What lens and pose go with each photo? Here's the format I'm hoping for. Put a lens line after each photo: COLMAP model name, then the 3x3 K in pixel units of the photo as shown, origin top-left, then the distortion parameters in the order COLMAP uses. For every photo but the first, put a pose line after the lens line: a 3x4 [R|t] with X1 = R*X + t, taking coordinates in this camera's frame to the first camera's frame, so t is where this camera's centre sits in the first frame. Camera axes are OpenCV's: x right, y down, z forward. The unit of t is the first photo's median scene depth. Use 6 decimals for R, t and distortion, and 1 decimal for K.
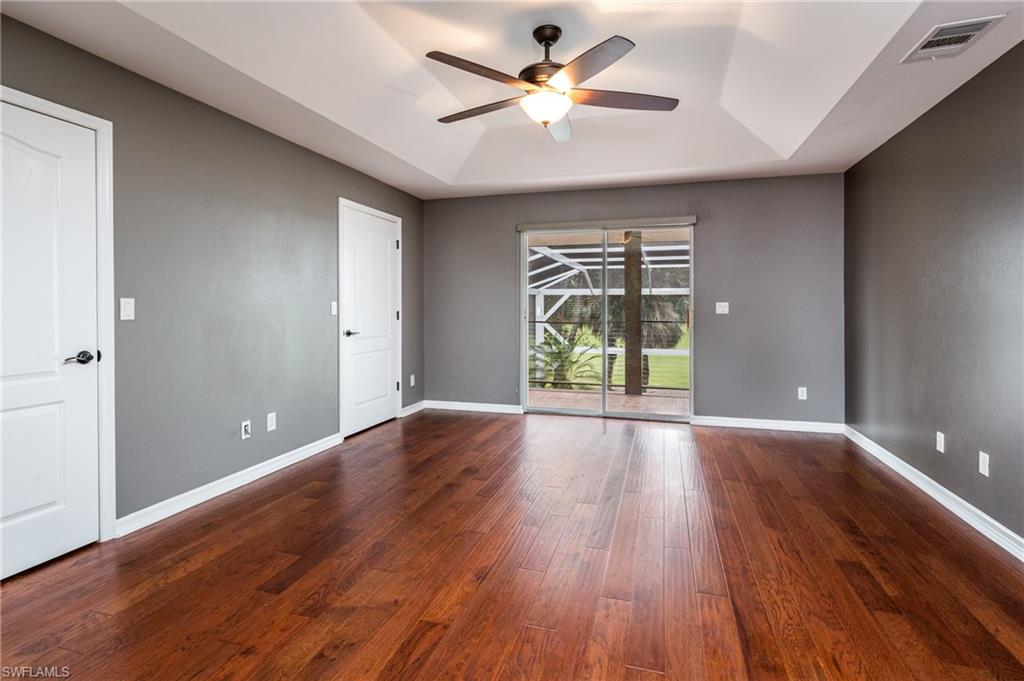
lens RADIAL K [[507.5, 0, 516.8], [0, 507.5, 320.3], [0, 0, 1]] dist [0.003801, 0.000125]
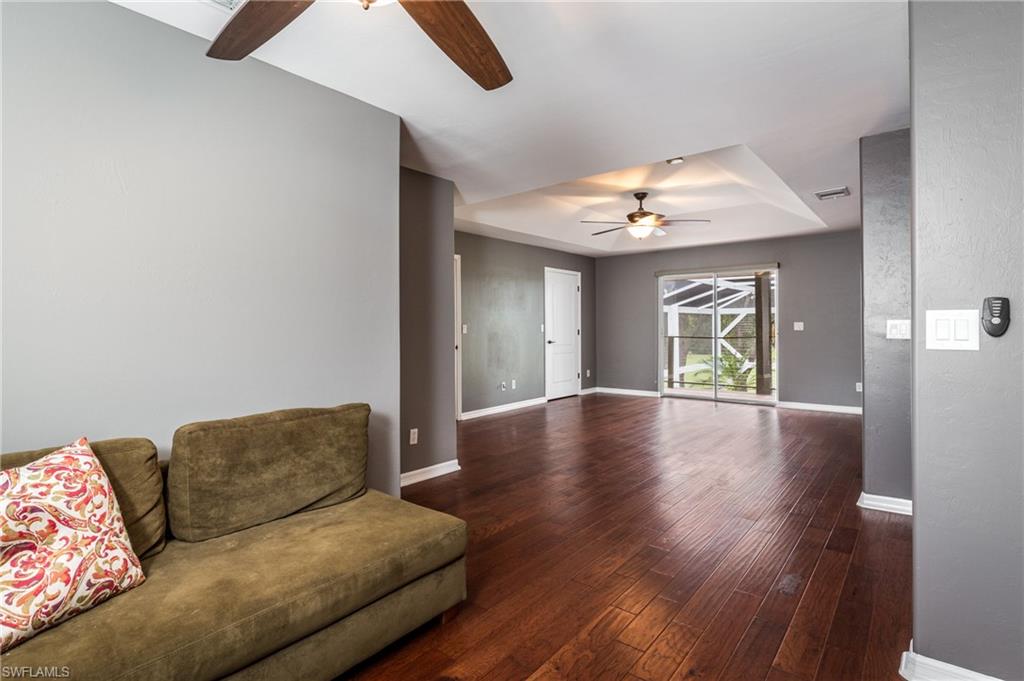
lens RADIAL K [[505.3, 0, 513.4], [0, 505.3, 333.2], [0, 0, 1]] dist [-0.003765, -0.000529]
pose [[0.923977, -0.003144, -0.382436, 0.192823], [-0.000966, 0.999944, -0.010556, 0.010847], [0.382448, 0.010123, 0.923922, -0.579526]]
